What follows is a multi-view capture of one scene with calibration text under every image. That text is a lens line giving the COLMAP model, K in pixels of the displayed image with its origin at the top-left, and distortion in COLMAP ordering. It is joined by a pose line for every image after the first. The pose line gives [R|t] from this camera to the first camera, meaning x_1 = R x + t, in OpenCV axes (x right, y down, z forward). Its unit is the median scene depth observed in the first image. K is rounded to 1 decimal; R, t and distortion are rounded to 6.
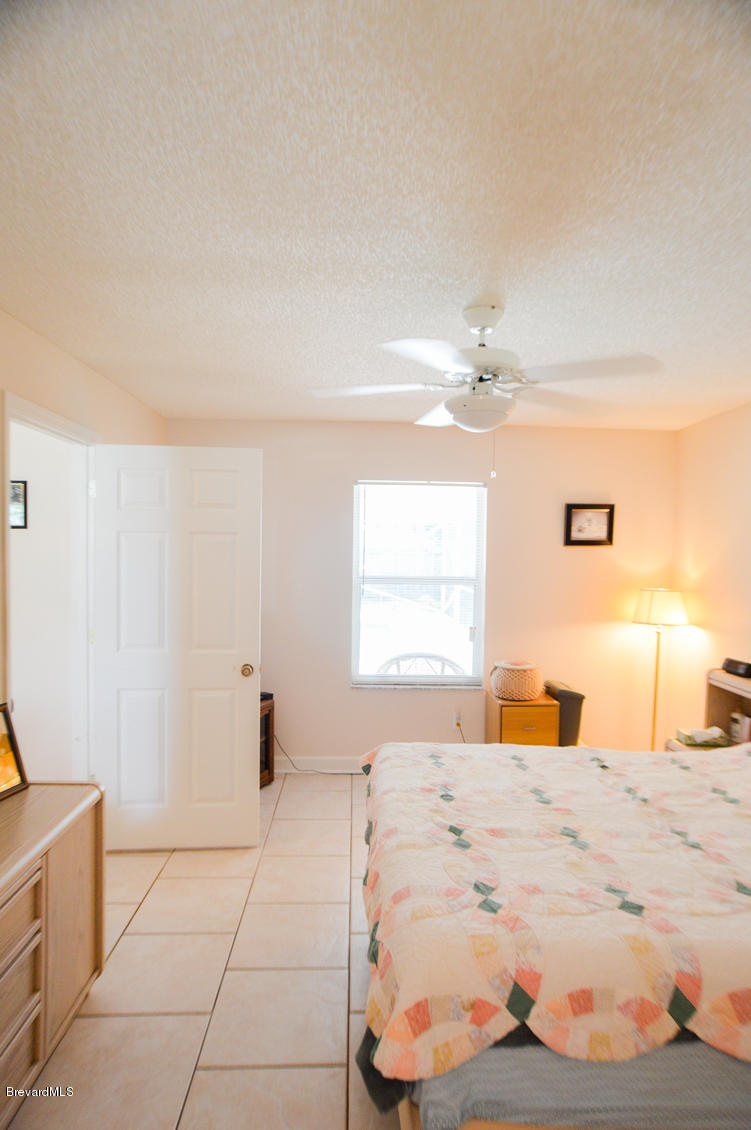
lens RADIAL K [[657.9, 0, 375.5], [0, 657.9, 565.0], [0, 0, 1]] dist [-0.004337, 0.000917]
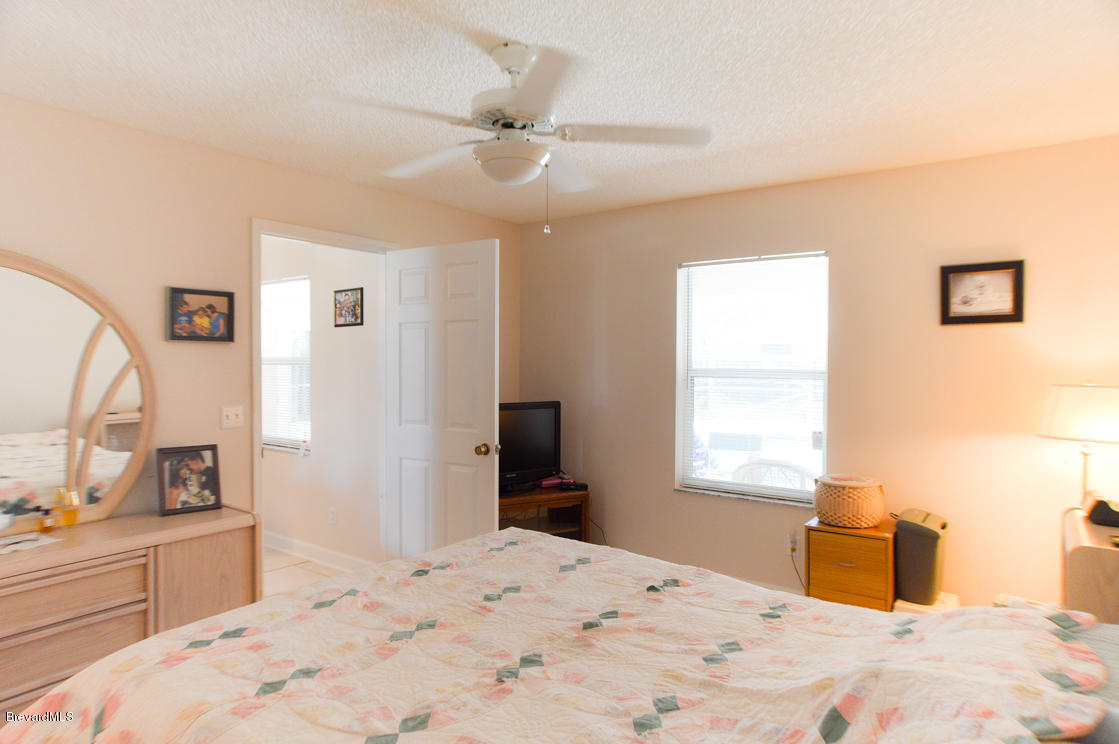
lens RADIAL K [[661.4, 0, 559.5], [0, 661.4, 372.0], [0, 0, 1]] dist [-0.000588, -0.000876]
pose [[0.787312, -0.001038, -0.616554, 0.425225], [-0.007473, 0.999909, -0.011226, 0.035256], [0.616509, 0.013446, 0.787233, 0.180518]]
